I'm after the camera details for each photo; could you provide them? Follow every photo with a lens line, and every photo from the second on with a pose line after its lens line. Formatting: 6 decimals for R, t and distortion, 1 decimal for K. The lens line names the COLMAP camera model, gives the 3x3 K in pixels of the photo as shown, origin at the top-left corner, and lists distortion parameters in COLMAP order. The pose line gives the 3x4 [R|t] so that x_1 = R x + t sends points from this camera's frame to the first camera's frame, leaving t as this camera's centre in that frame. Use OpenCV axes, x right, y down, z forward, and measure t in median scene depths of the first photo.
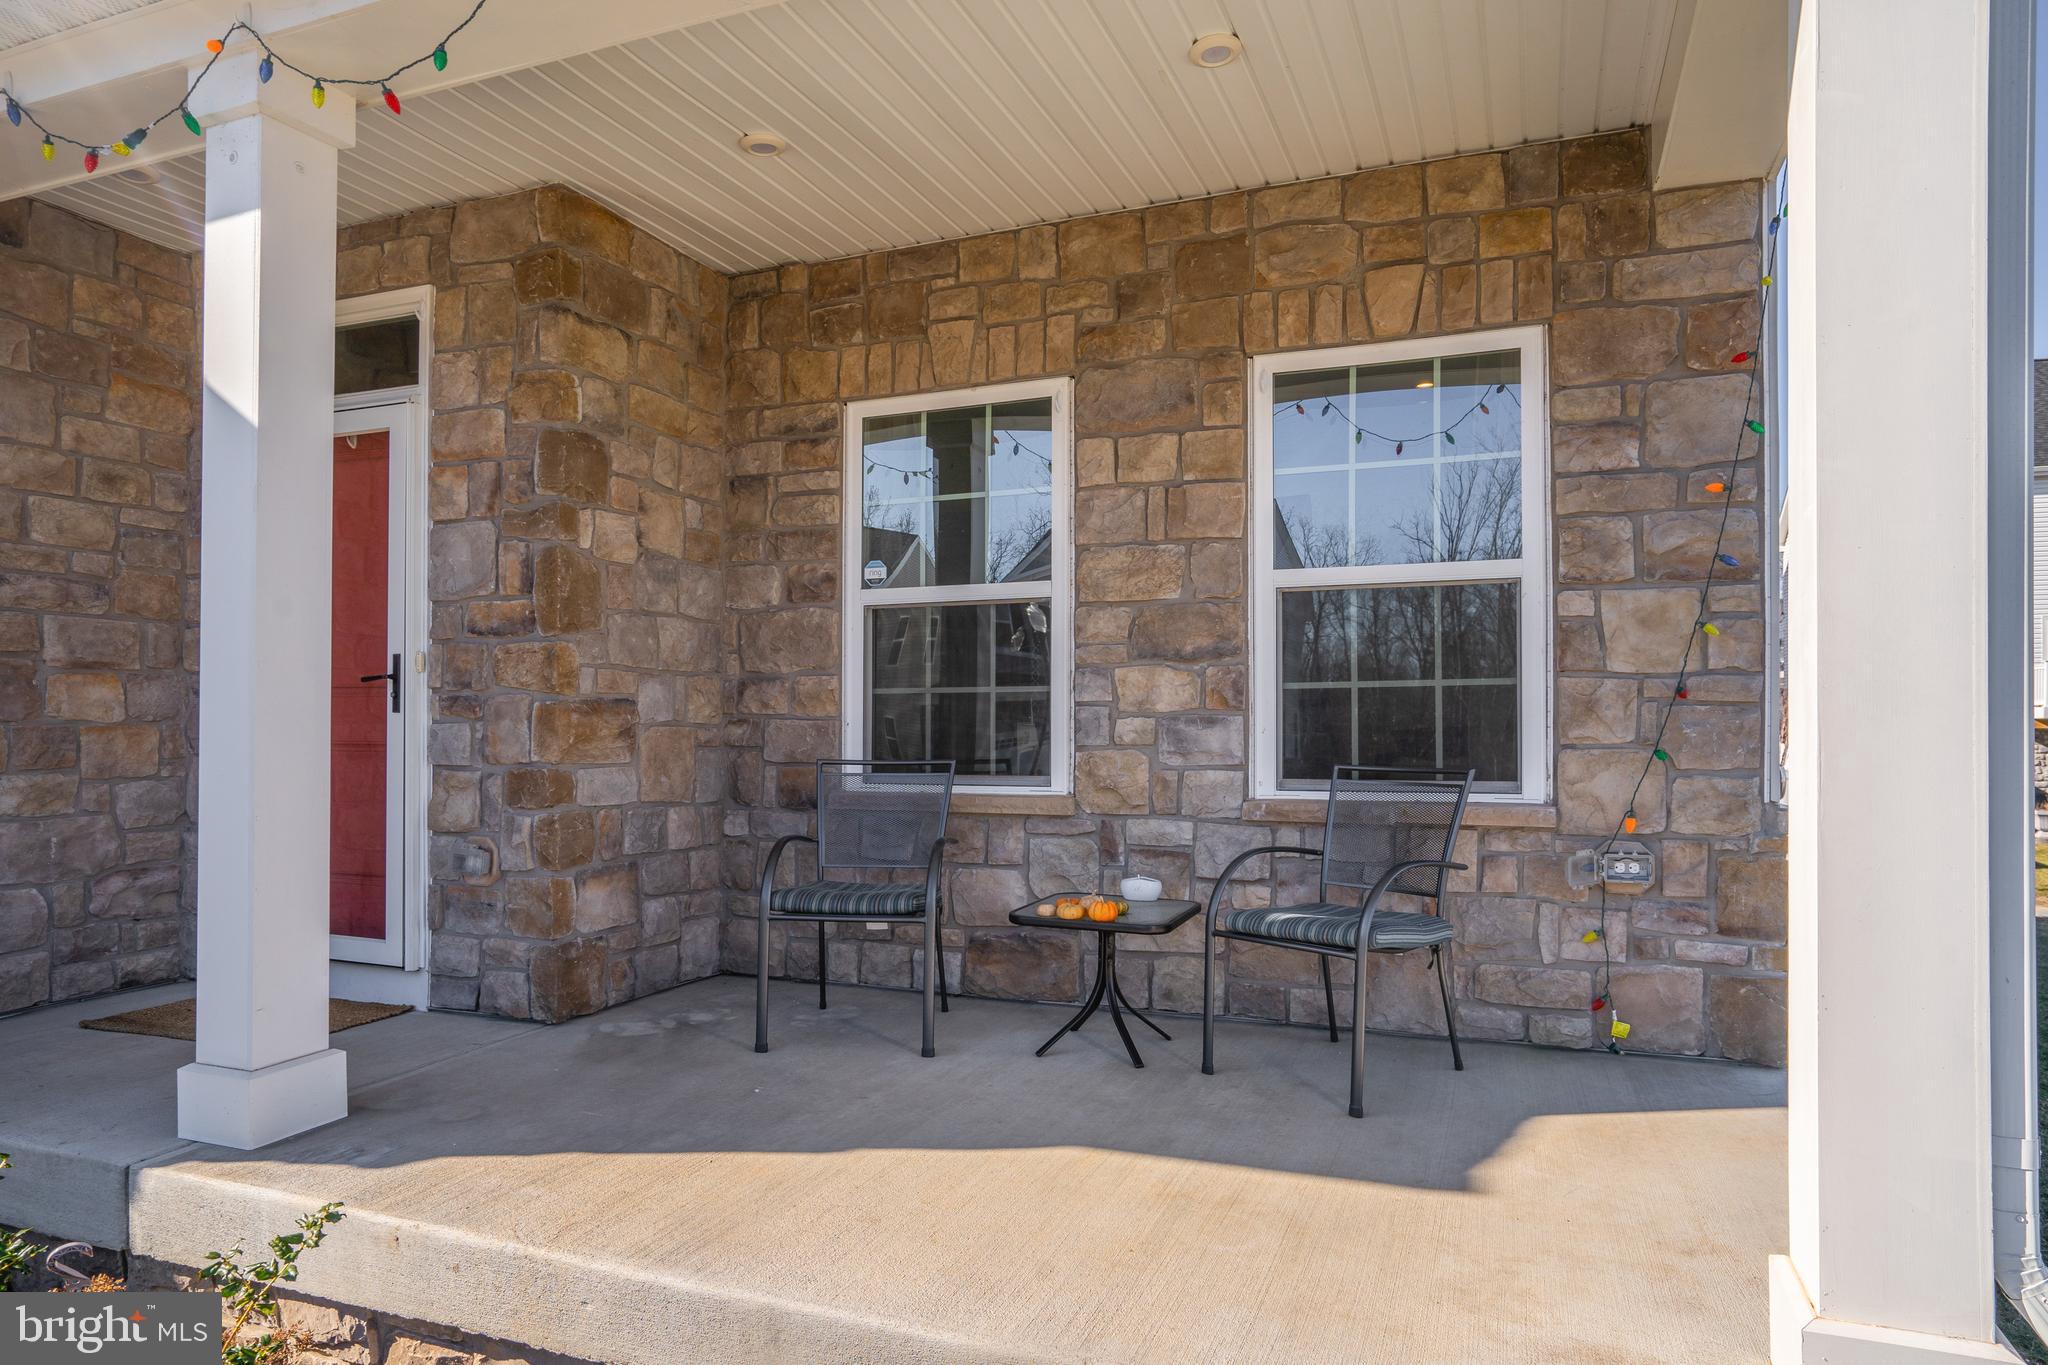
lens RADIAL K [[1204.6, 0, 1020.7], [0, 1204.6, 682.2], [0, 0, 1]] dist [-0.005690, 0.000438]
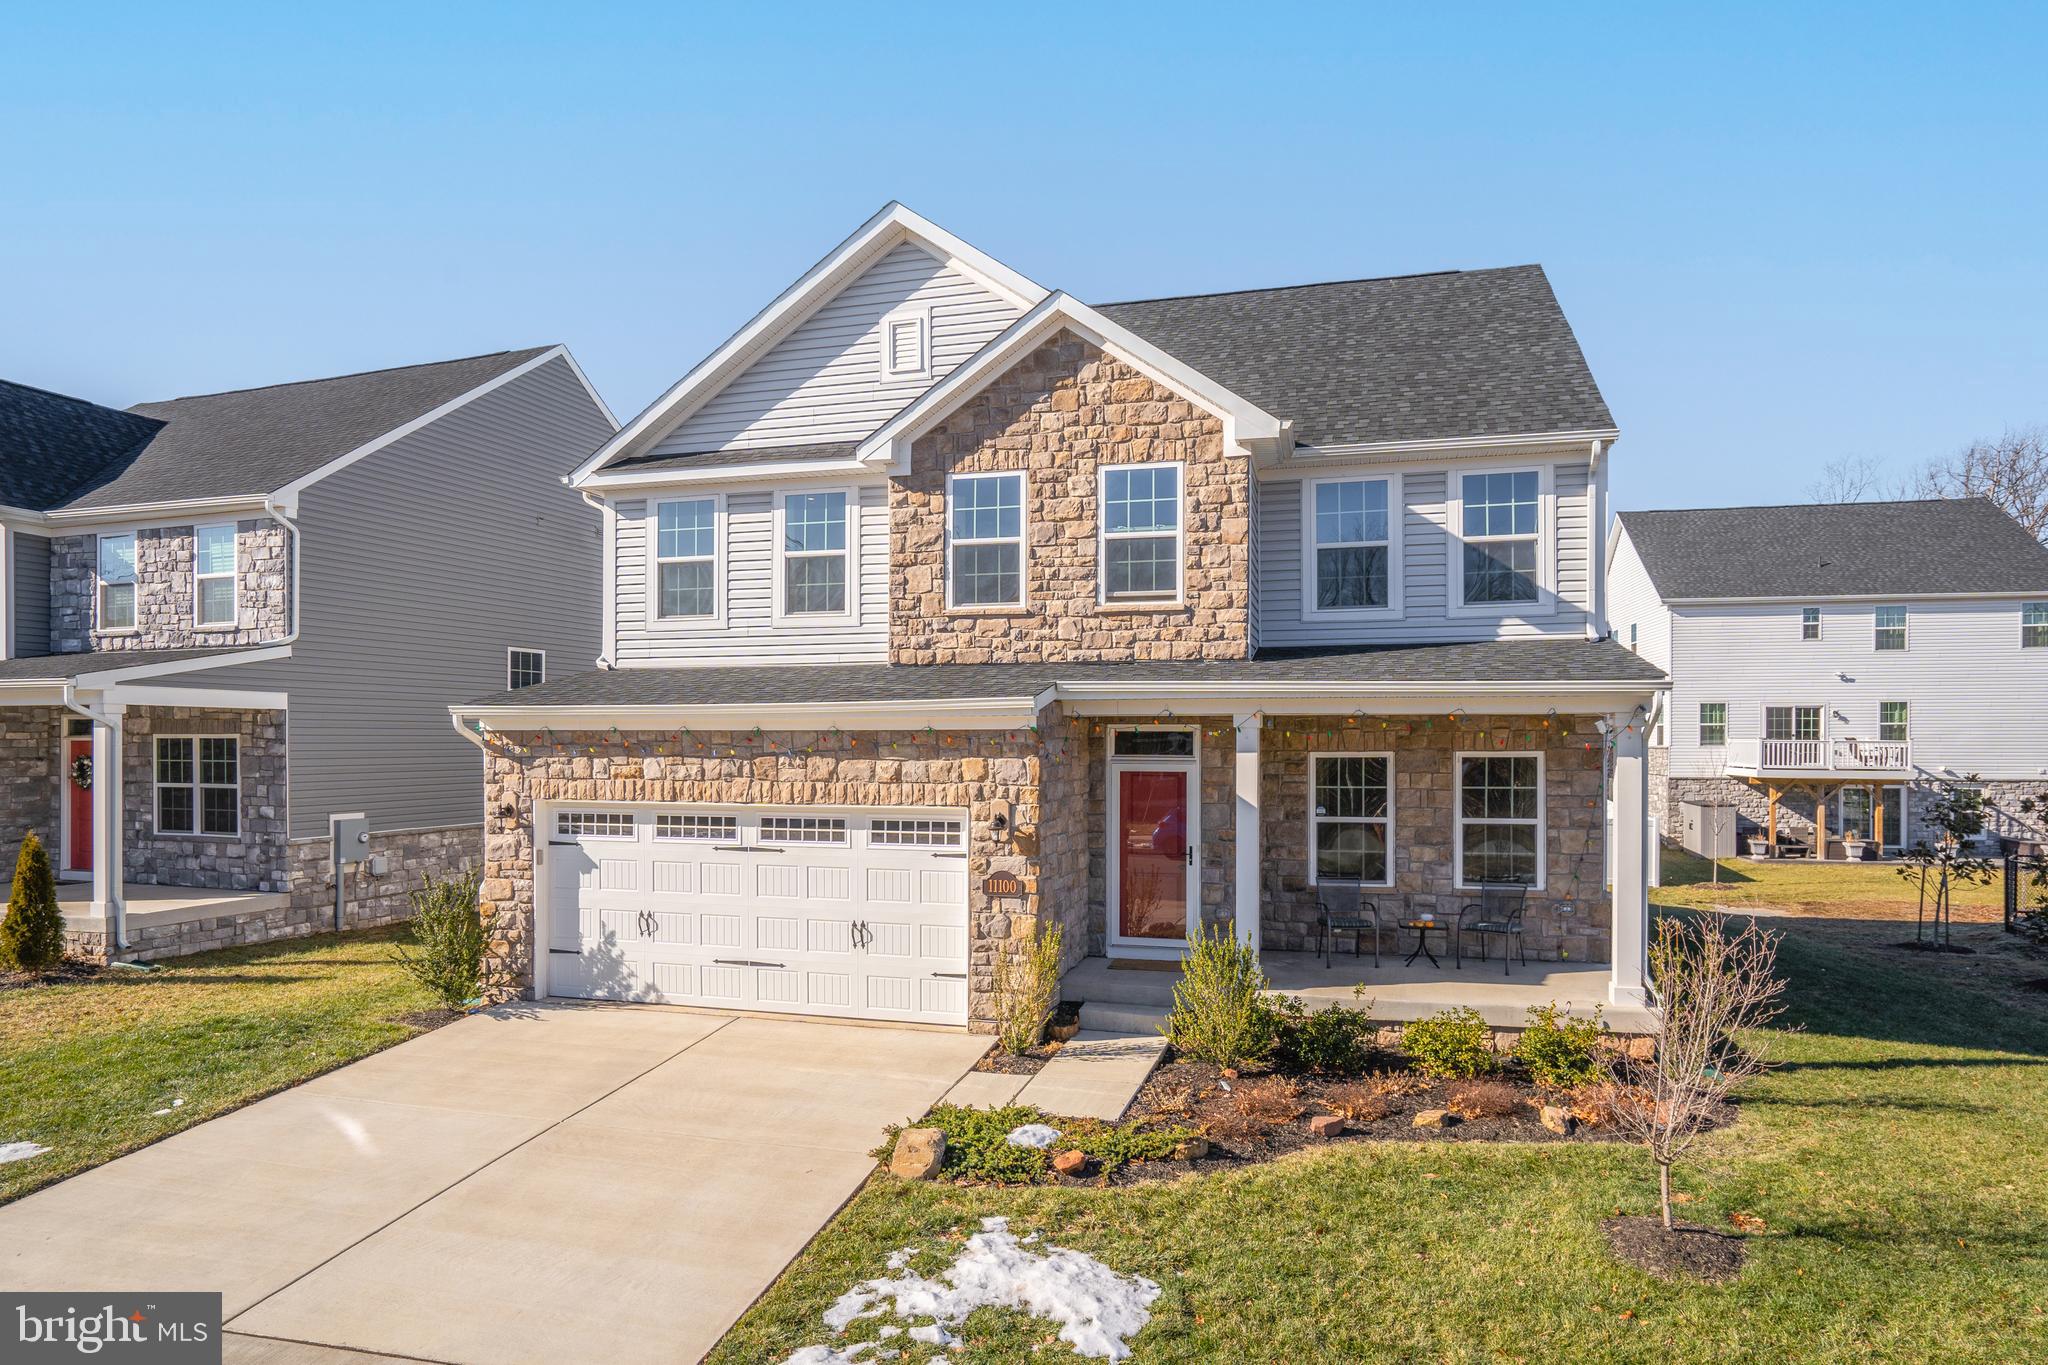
lens RADIAL K [[1204.6, 0, 1027.1], [0, 1204.6, 695.7], [0, 0, 1]] dist [-0.005690, 0.000438]
pose [[0.990276, 0.003045, 0.139086, -1.419139], [-0.003966, 0.999972, 0.006342, -0.443950], [-0.139063, -0.006832, 0.990260, -2.071297]]
